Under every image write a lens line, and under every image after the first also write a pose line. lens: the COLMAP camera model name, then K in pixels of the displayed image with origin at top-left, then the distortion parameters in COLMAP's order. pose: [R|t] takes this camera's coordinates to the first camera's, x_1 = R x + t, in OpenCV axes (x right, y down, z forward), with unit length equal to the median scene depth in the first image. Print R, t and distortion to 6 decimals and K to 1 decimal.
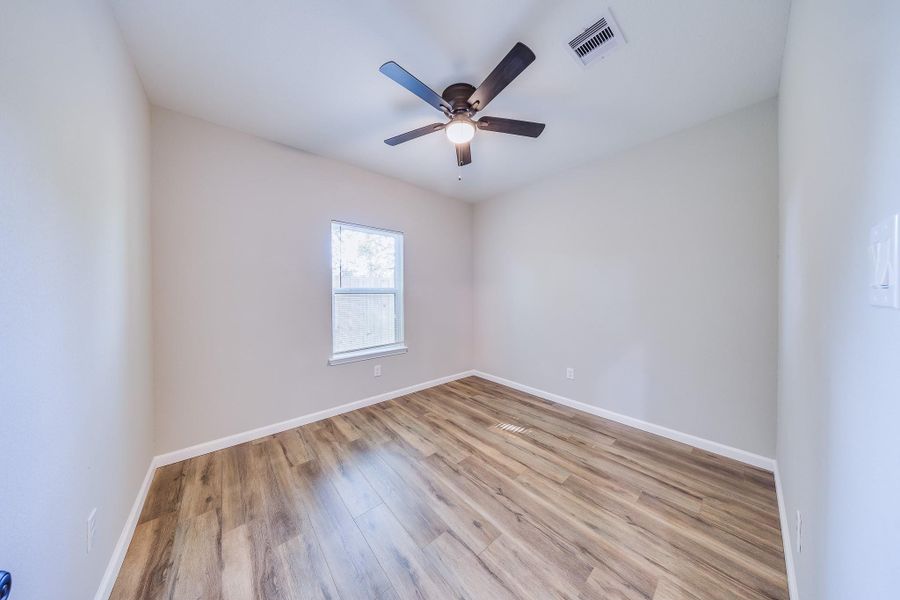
lens RADIAL K [[259.5, 0, 449.3], [0, 259.5, 296.8], [0, 0, 1]] dist [0.000199, 0.000108]
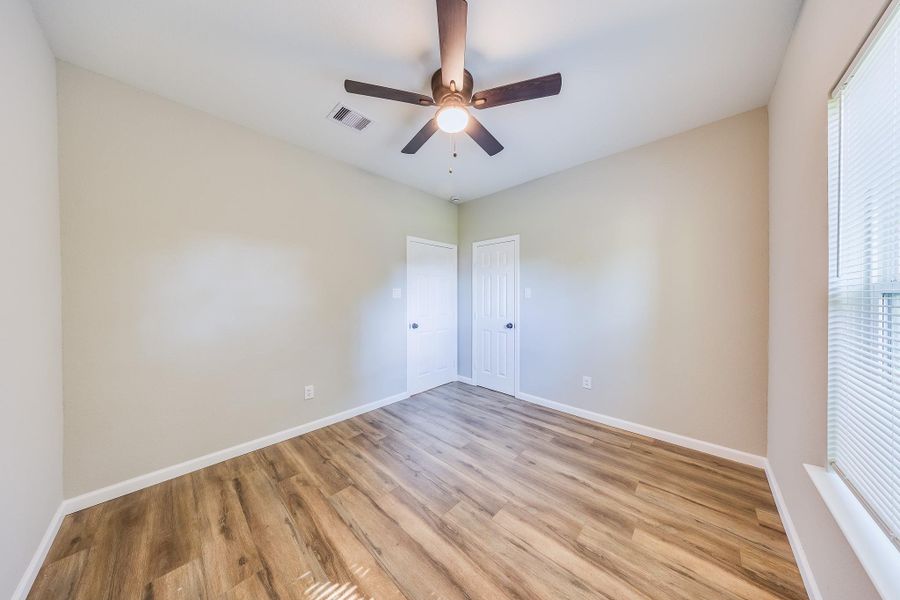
lens RADIAL K [[259.5, 0, 449.3], [0, 259.5, 296.8], [0, 0, 1]] dist [0.000199, 0.000108]
pose [[-0.995374, 0.004128, -0.095991, 0.149567], [0.002193, 0.999793, 0.020248, -0.012292], [0.096055, 0.019944, -0.995176, 1.934340]]
